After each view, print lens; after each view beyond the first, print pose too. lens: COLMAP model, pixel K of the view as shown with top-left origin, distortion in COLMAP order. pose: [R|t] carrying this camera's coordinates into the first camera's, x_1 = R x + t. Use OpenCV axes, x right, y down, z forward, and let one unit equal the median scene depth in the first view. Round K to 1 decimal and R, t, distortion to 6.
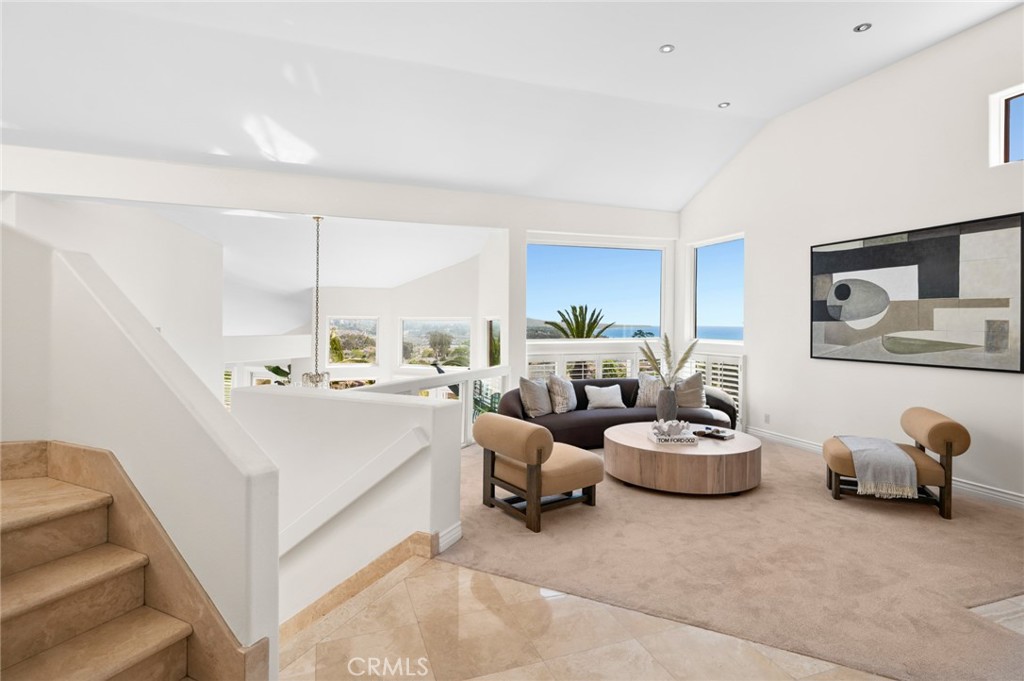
lens RADIAL K [[515.4, 0, 511.7], [0, 515.4, 330.8], [0, 0, 1]] dist [0.006183, 0.000282]
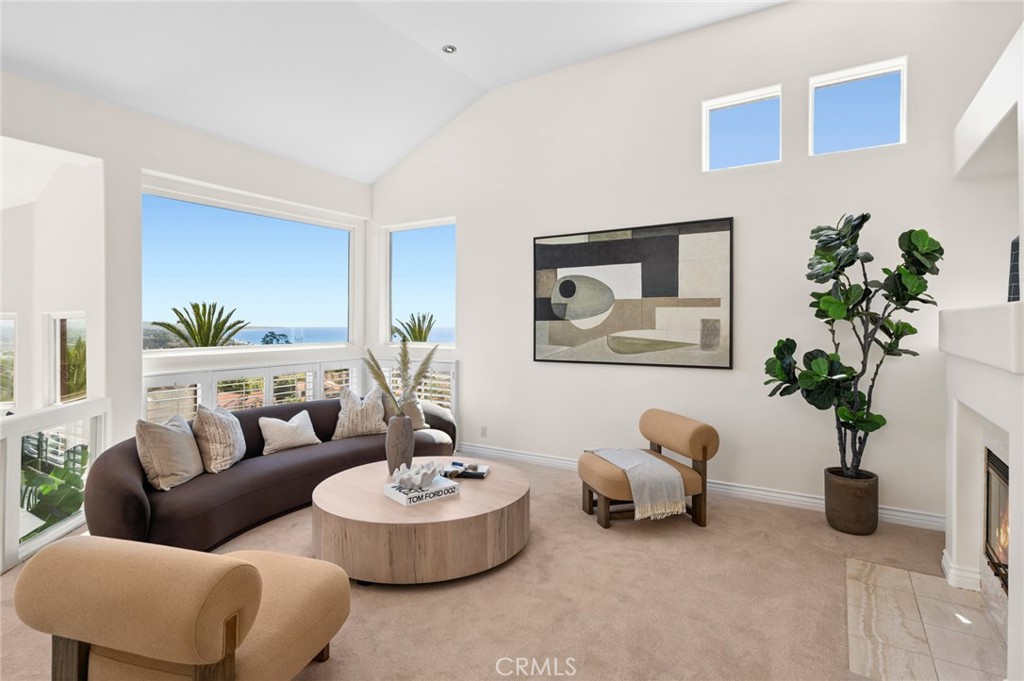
lens RADIAL K [[515.4, 0, 511.7], [0, 515.4, 330.8], [0, 0, 1]] dist [0.006183, 0.000282]
pose [[0.778463, -0.010757, 0.627599, -0.020381], [0.012090, 0.999925, 0.002142, -0.003231], [-0.627575, 0.005920, 0.778534, 0.351916]]
